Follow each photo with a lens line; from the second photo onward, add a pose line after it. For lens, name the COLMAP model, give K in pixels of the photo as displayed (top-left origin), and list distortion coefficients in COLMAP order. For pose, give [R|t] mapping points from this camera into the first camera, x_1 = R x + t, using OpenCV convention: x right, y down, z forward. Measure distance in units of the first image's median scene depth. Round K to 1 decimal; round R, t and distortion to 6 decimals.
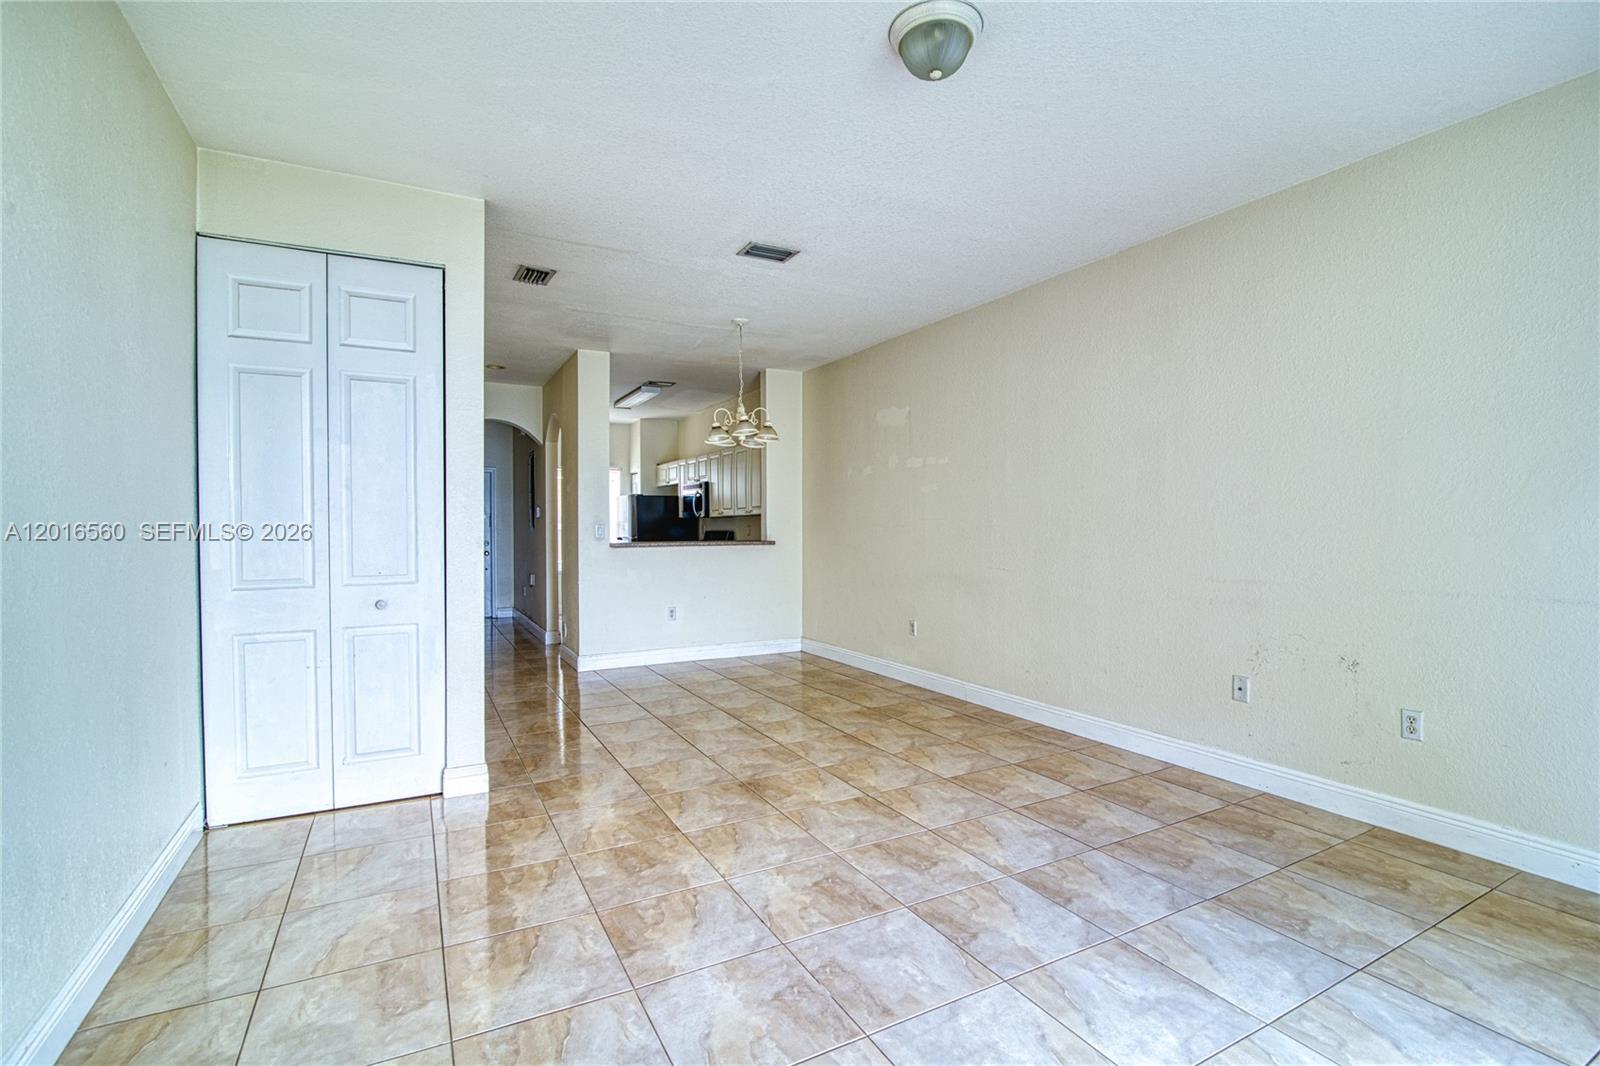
lens RADIAL K [[732.0, 0, 797.3], [0, 732.0, 529.4], [0, 0, 1]] dist [-0.021681, -0.000655]
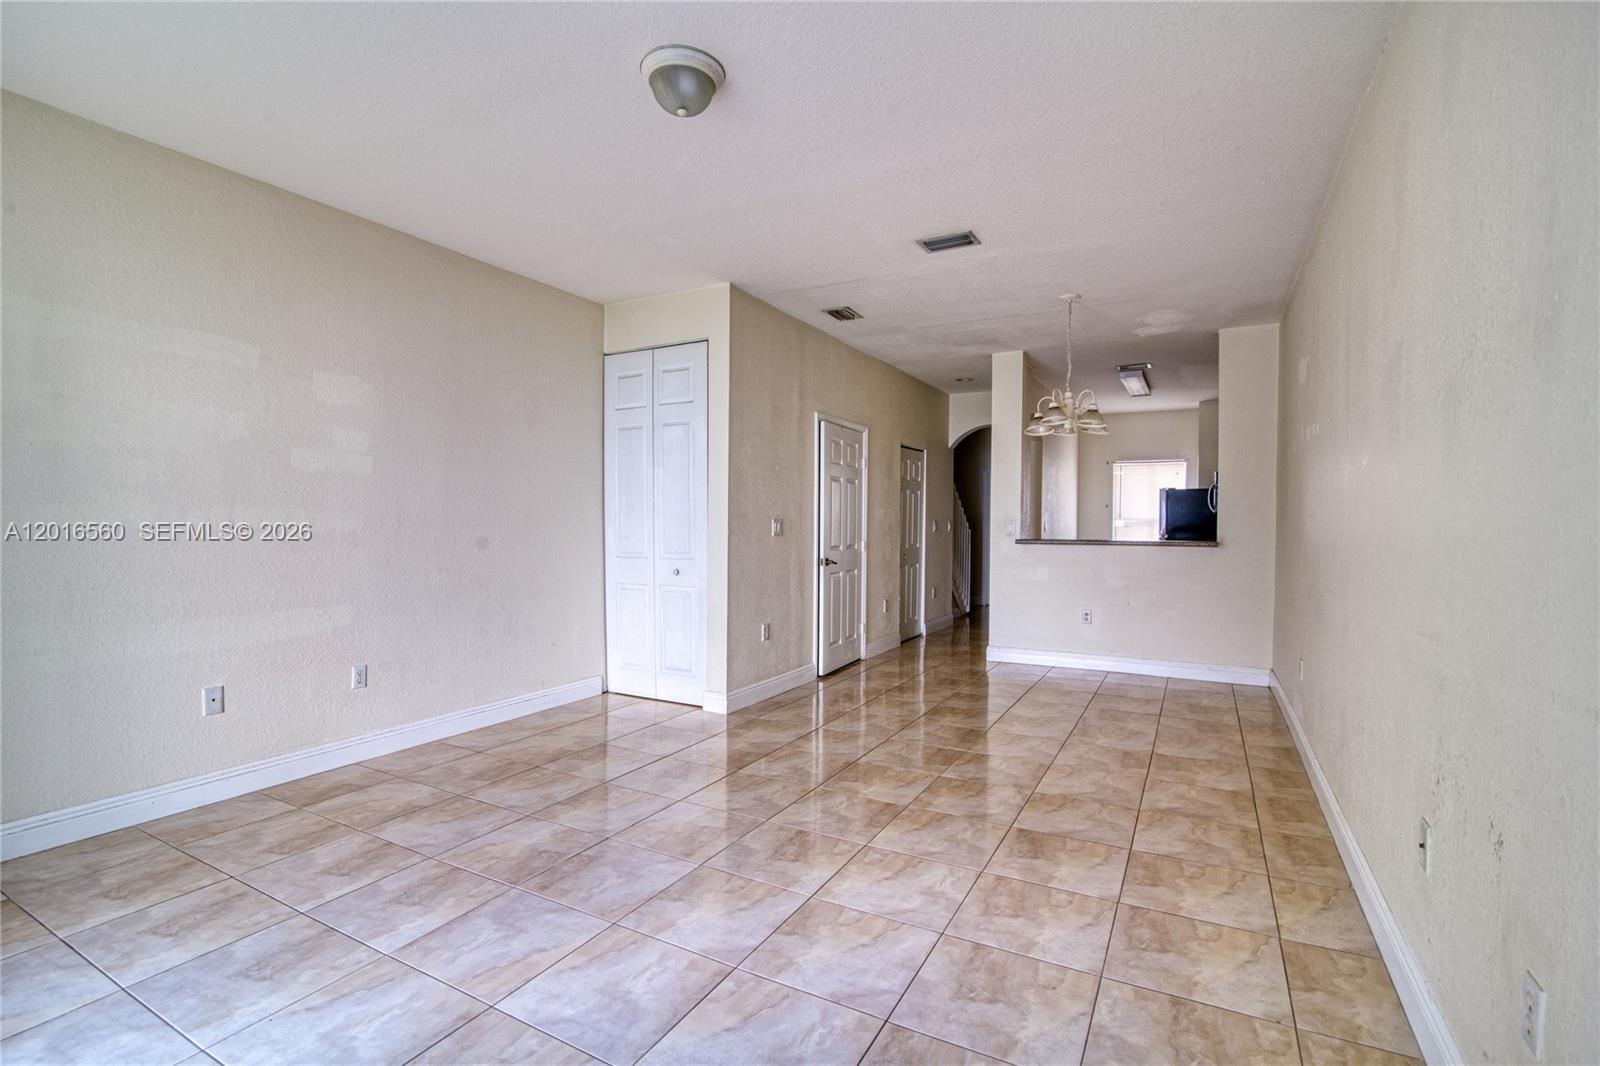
lens RADIAL K [[732.0, 0, 798.8], [0, 732.0, 534.9], [0, 0, 1]] dist [-0.021681, -0.000655]
pose [[0.548612, 0.022354, -0.835778, 0.792100], [-0.011427, 0.999750, 0.019238, -0.006507], [0.835999, -0.001003, 0.548730, 0.353197]]
